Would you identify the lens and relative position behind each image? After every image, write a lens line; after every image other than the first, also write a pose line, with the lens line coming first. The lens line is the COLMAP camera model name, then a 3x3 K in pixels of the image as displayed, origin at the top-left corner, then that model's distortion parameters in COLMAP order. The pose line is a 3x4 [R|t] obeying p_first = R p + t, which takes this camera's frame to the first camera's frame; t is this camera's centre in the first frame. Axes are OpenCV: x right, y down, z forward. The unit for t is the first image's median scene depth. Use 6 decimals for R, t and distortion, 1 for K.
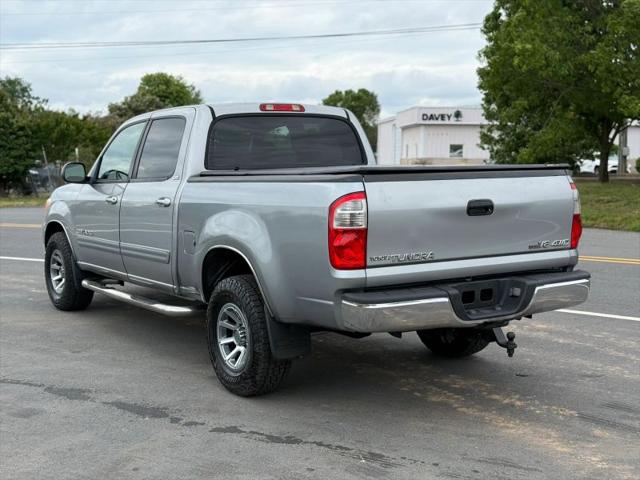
lens RADIAL K [[890.2, 0, 320.0], [0, 890.2, 240.0], [0, 0, 1]] dist [0.154582, -0.205329]
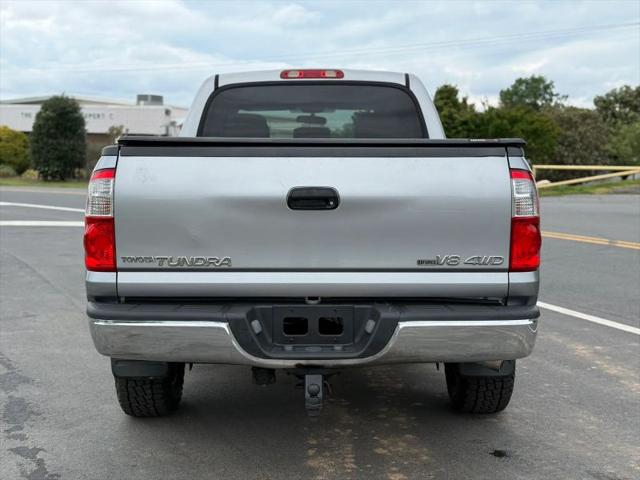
lens RADIAL K [[890.2, 0, 320.0], [0, 890.2, 240.0], [0, 0, 1]] dist [0.154582, -0.205329]
pose [[0.839587, 0.062492, -0.539618, 0.508764], [-0.060605, 0.997935, 0.021274, -0.017586], [0.539834, 0.014843, 0.841641, 0.387266]]
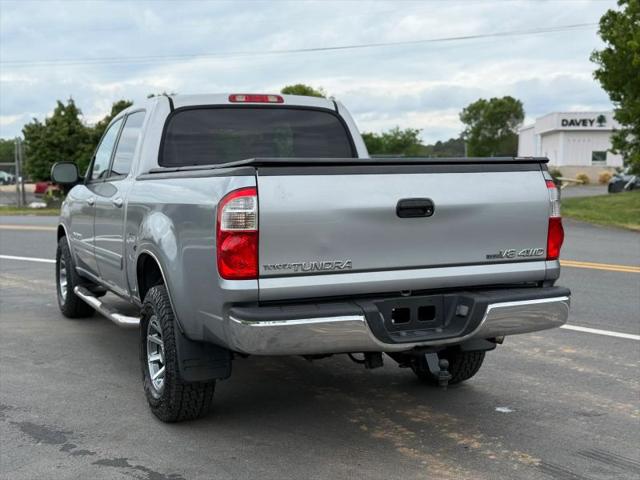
lens RADIAL K [[890.2, 0, 320.0], [0, 890.2, 240.0], [0, 0, 1]] dist [0.154582, -0.205329]
pose [[0.986369, 0.011861, -0.164118, 0.208474], [-0.013722, 0.999854, -0.010210, 0.002931], [0.163973, 0.012323, 0.986388, 0.152878]]
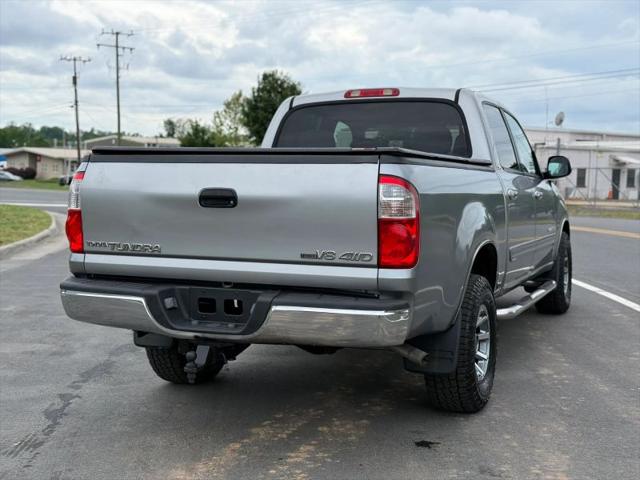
lens RADIAL K [[890.2, 0, 320.0], [0, 890.2, 240.0], [0, 0, 1]] dist [0.154582, -0.205329]
pose [[0.559665, 0.074324, -0.825379, 0.830372], [-0.091362, 0.995433, 0.027687, -0.026595], [0.823668, 0.059913, 0.563899, 0.564740]]
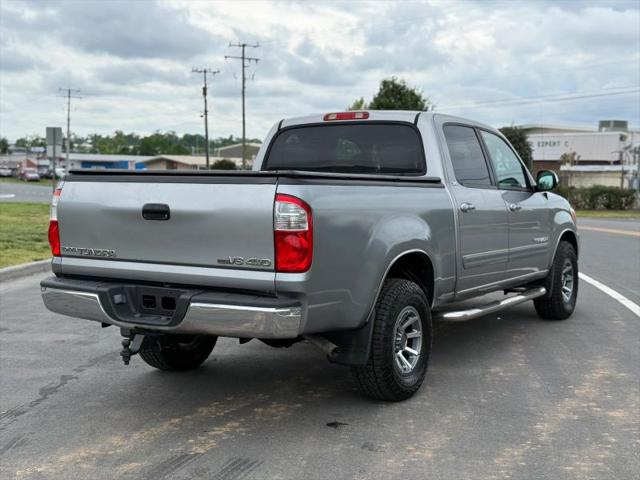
lens RADIAL K [[890.2, 0, 320.0], [0, 890.2, 240.0], [0, 0, 1]] dist [0.154582, -0.205329]
pose [[0.431746, 0.074197, -0.898939, 1.043948], [-0.096122, 0.994721, 0.035937, -0.053274], [0.896859, 0.070893, 0.436598, 0.670772]]
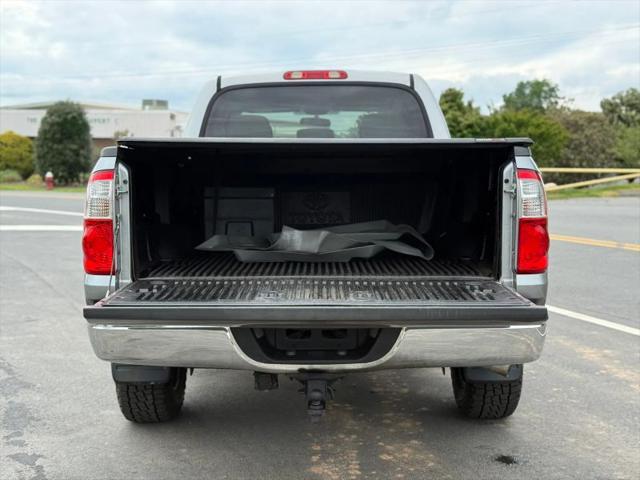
lens RADIAL K [[890.2, 0, 320.0], [0, 890.2, 240.0], [0, 0, 1]] dist [0.154582, -0.205329]
pose [[0.836406, 0.057634, -0.545072, 0.503512], [-0.057753, 0.998187, 0.016923, -0.015843], [0.545059, 0.017326, 0.838219, 0.398834]]
